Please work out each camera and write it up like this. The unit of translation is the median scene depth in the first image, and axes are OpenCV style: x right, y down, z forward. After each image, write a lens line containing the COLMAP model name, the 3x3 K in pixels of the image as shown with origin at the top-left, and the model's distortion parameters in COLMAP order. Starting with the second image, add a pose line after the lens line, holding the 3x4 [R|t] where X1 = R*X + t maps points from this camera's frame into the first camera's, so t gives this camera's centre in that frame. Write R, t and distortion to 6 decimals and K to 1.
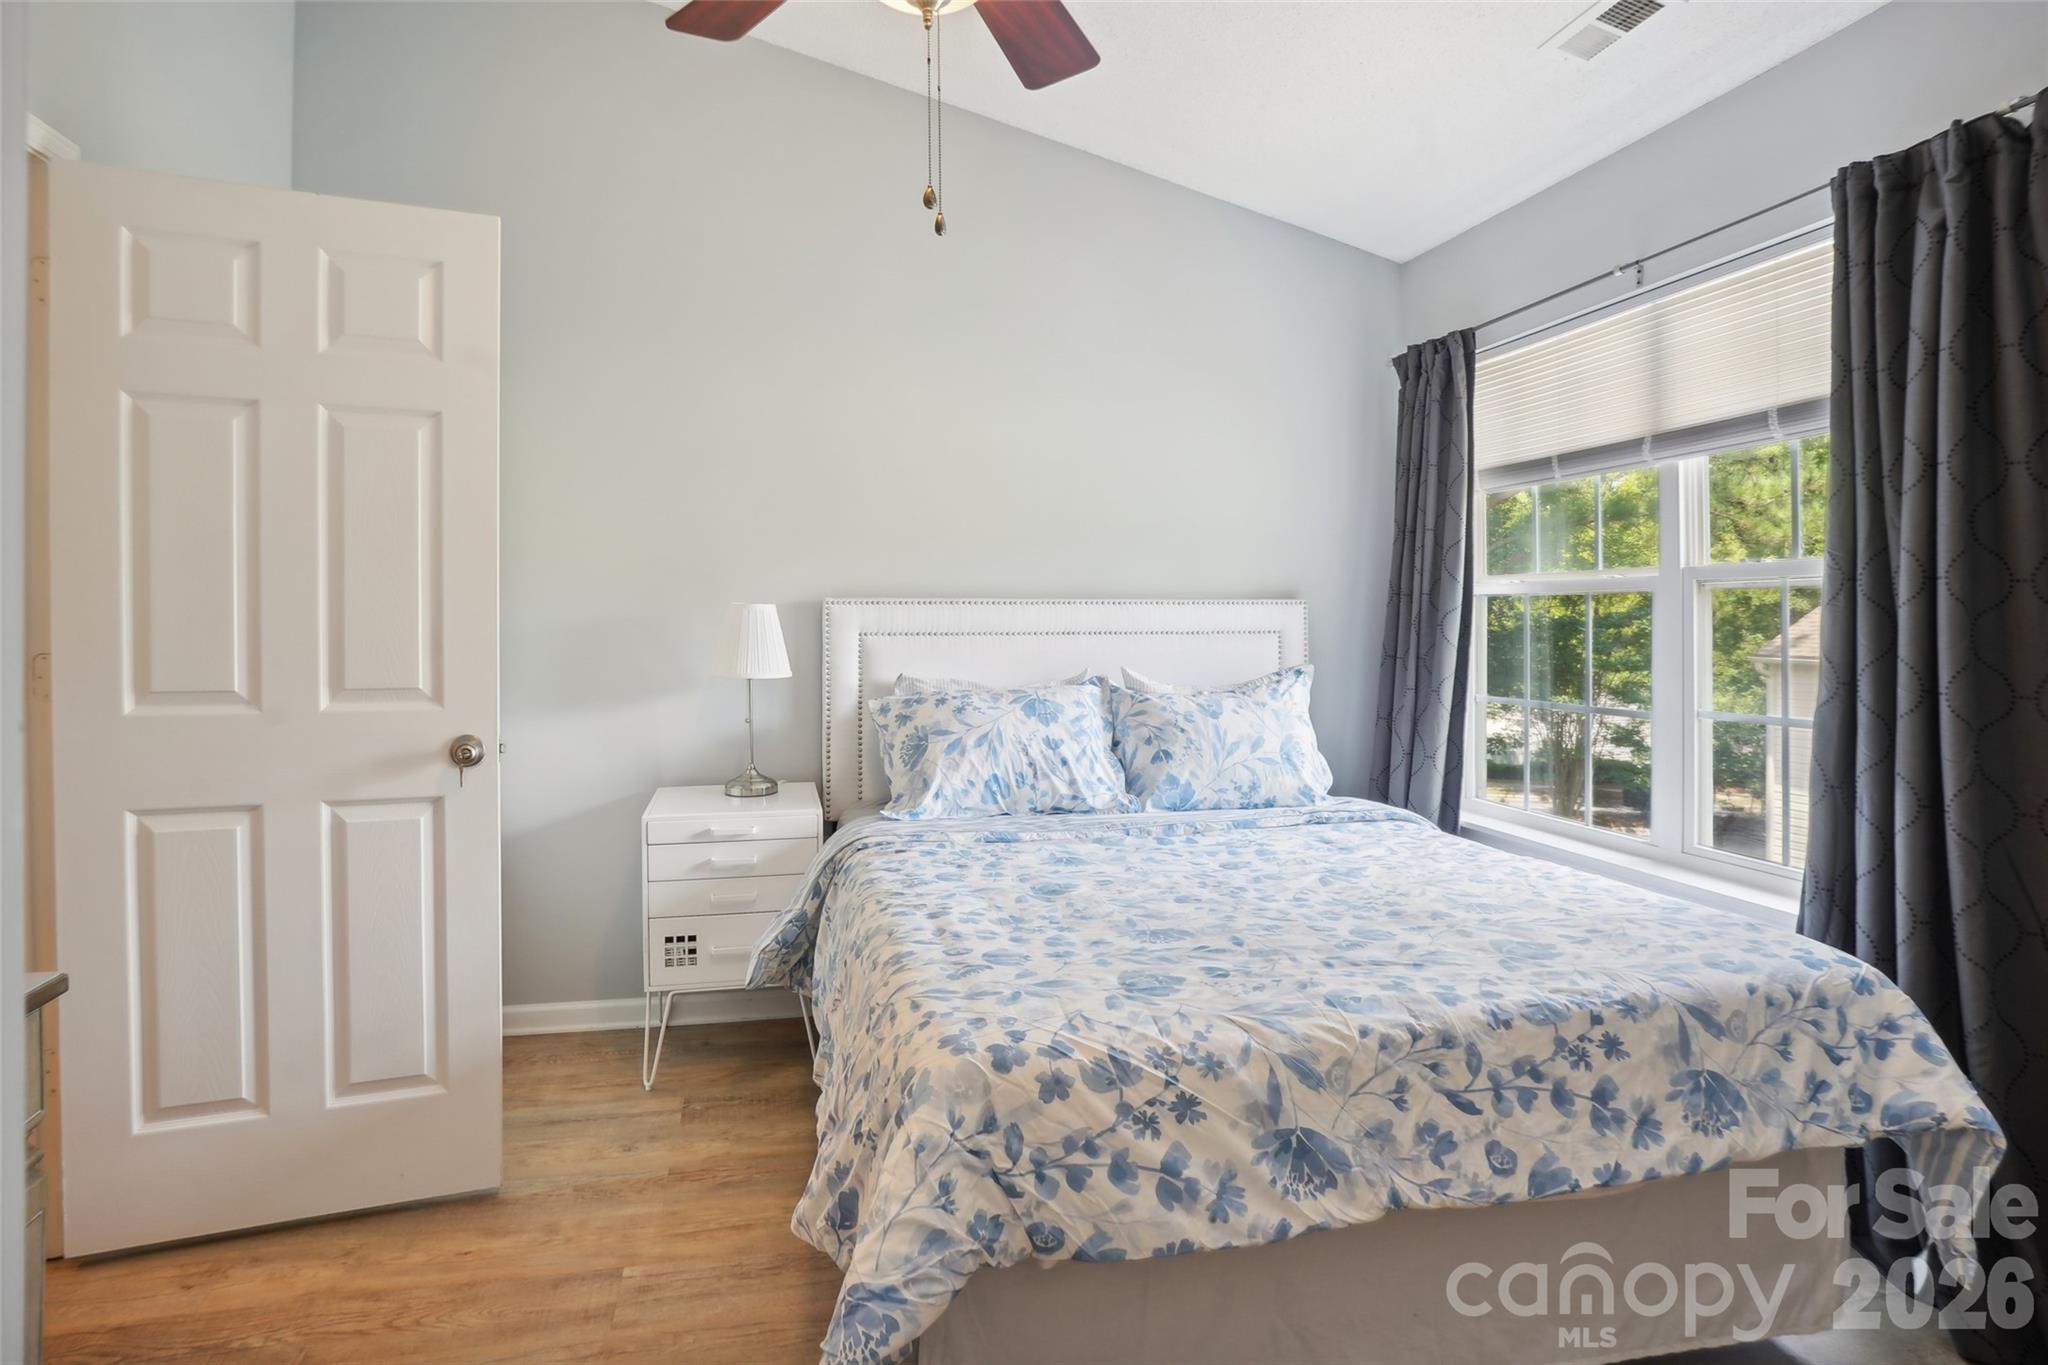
lens RADIAL K [[1117.5, 0, 1024.7], [0, 1117.5, 643.8], [0, 0, 1]] dist [-0.077167, 0.042306]
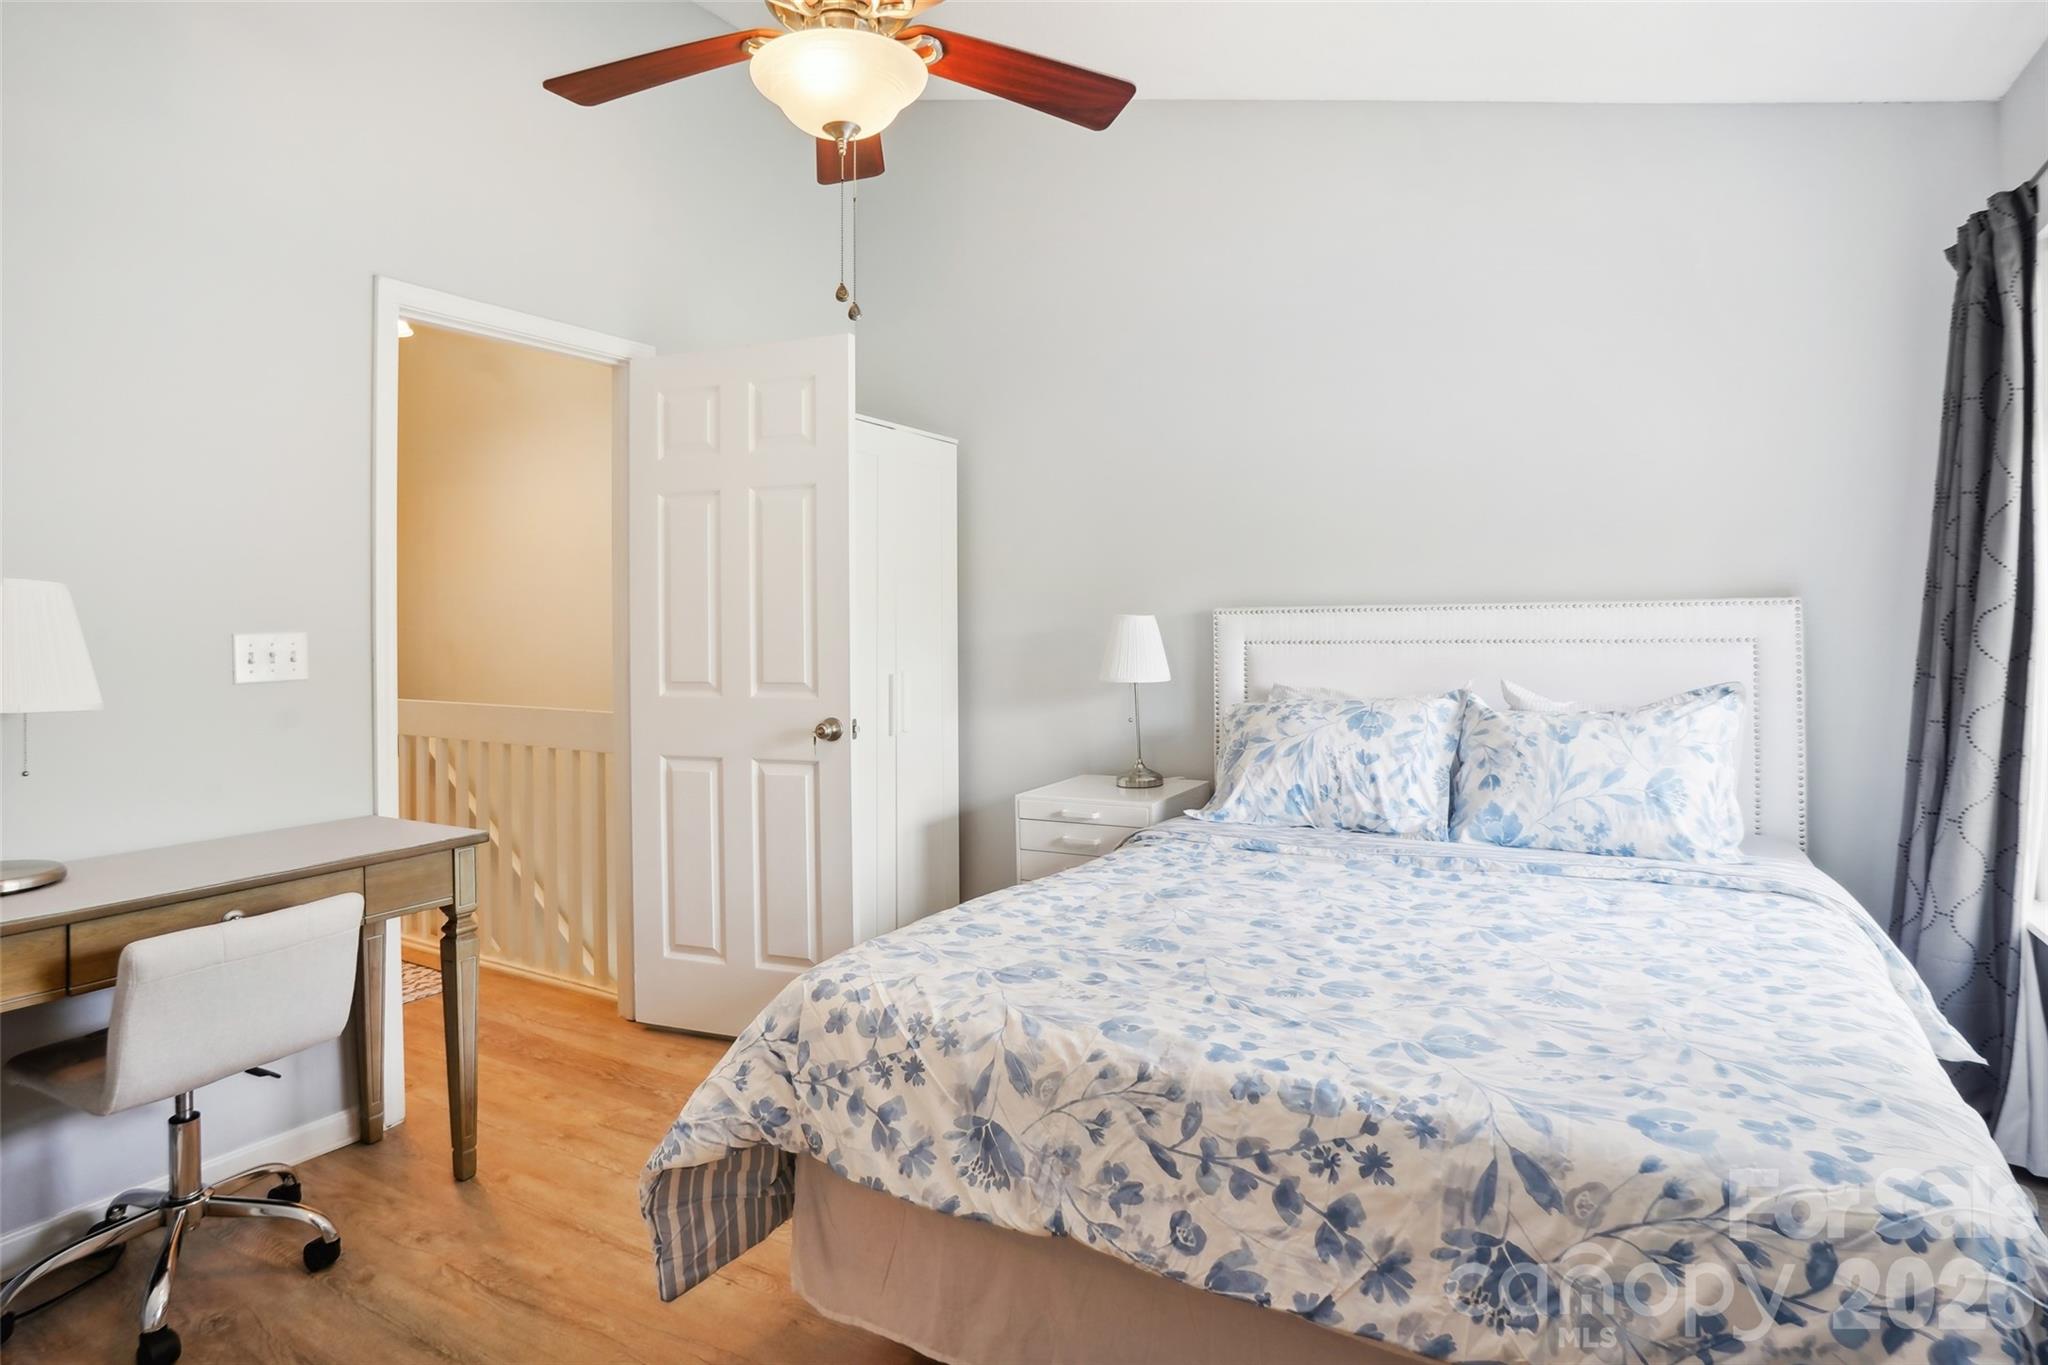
lens RADIAL K [[1099.1, 0, 1025.8], [0, 1099.1, 662.8], [0, 0, 1]] dist [-0.074057, 0.037203]
pose [[0.723872, 0.012466, -0.689822, 0.897151], [-0.003799, 0.999894, 0.014083, -0.007805], [0.689924, -0.007574, 0.723842, 0.257306]]
